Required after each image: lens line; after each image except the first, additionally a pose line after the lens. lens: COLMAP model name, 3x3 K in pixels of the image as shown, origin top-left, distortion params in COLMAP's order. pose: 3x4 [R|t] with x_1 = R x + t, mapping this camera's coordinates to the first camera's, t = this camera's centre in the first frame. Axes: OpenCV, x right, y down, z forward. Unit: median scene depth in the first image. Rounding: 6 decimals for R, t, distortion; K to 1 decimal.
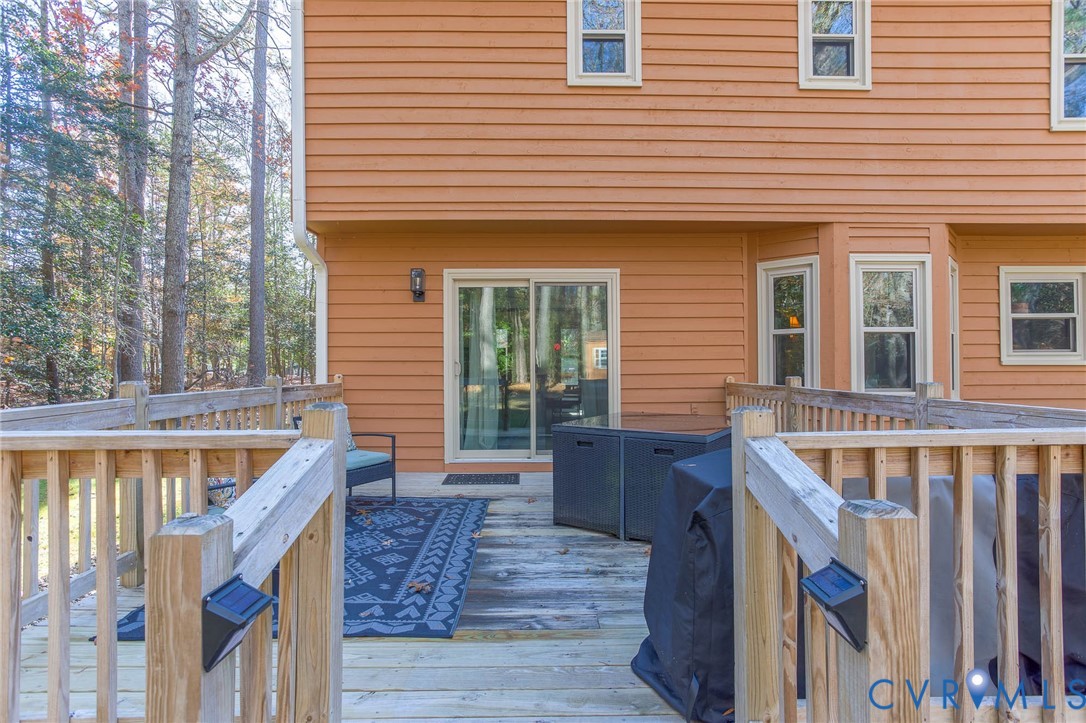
lens RADIAL K [[535.7, 0, 539.6], [0, 535.7, 368.0], [0, 0, 1]] dist [-0.045960, 0.019298]
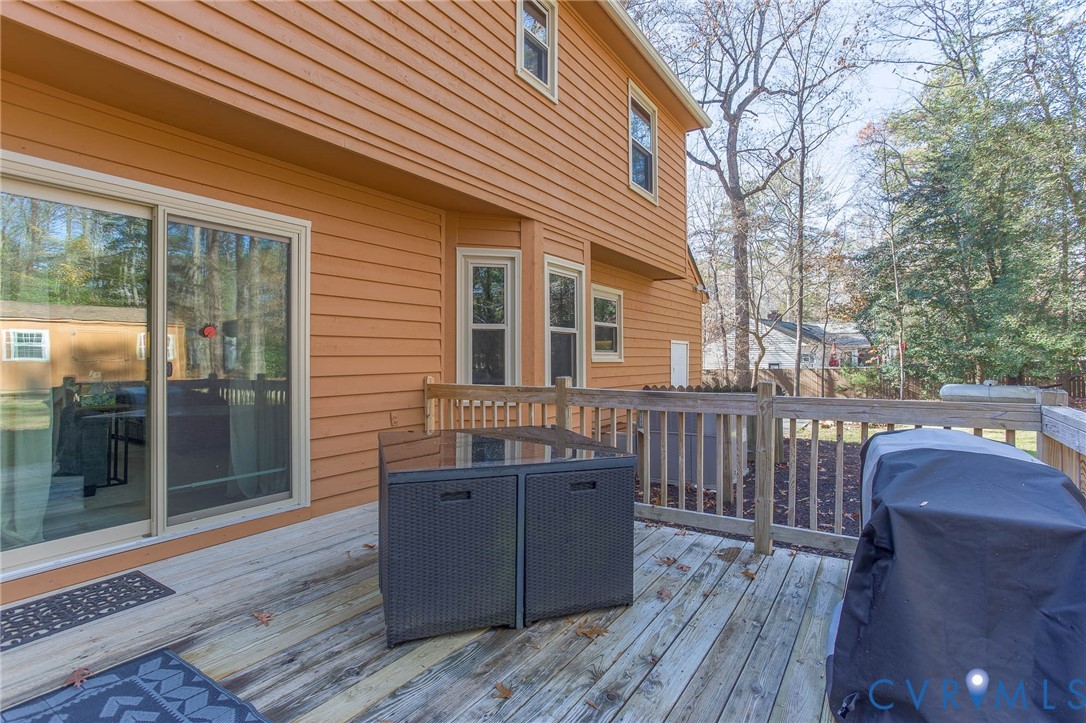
lens RADIAL K [[535.7, 0, 548.4], [0, 535.7, 352.6], [0, 0, 1]] dist [-0.045960, 0.019298]
pose [[0.556207, 0.013385, 0.830936, -0.265644], [-0.000854, 0.999879, -0.015534, -0.009500], [-0.831043, 0.007930, 0.556151, 0.415808]]
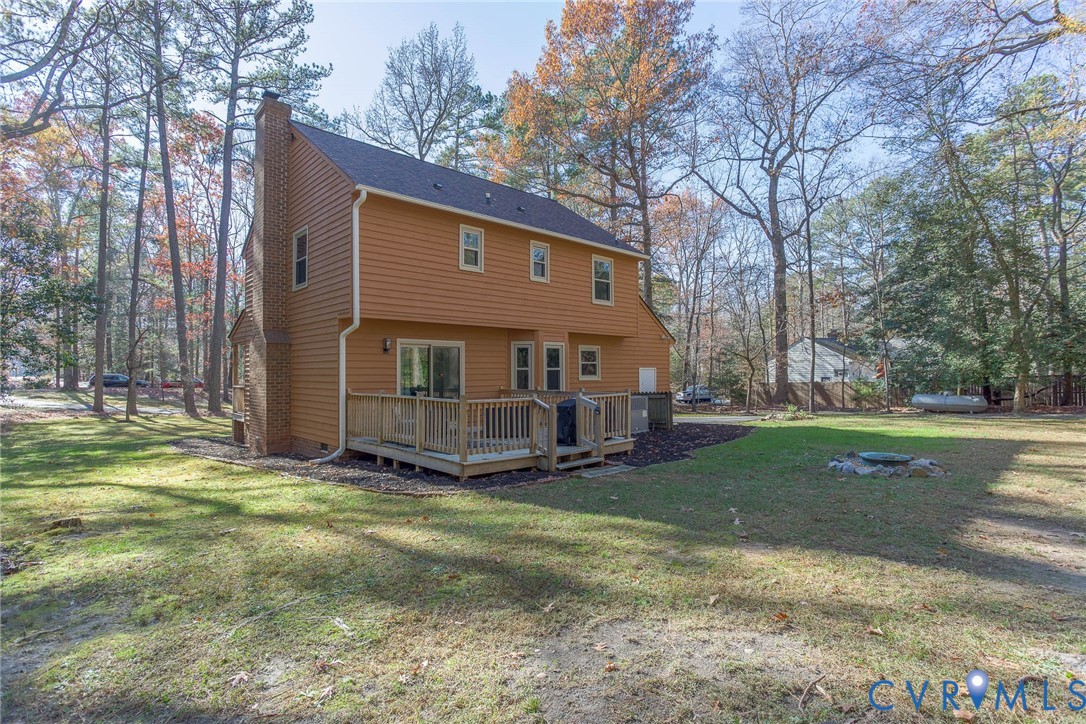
lens RADIAL K [[535.7, 0, 545.4], [0, 535.7, 365.5], [0, 0, 1]] dist [-0.045960, 0.019298]
pose [[0.725581, 0.008738, 0.688082, -1.343645], [0.004842, 0.999830, -0.017802, -0.040444], [-0.688120, 0.016249, 0.725415, -1.053774]]
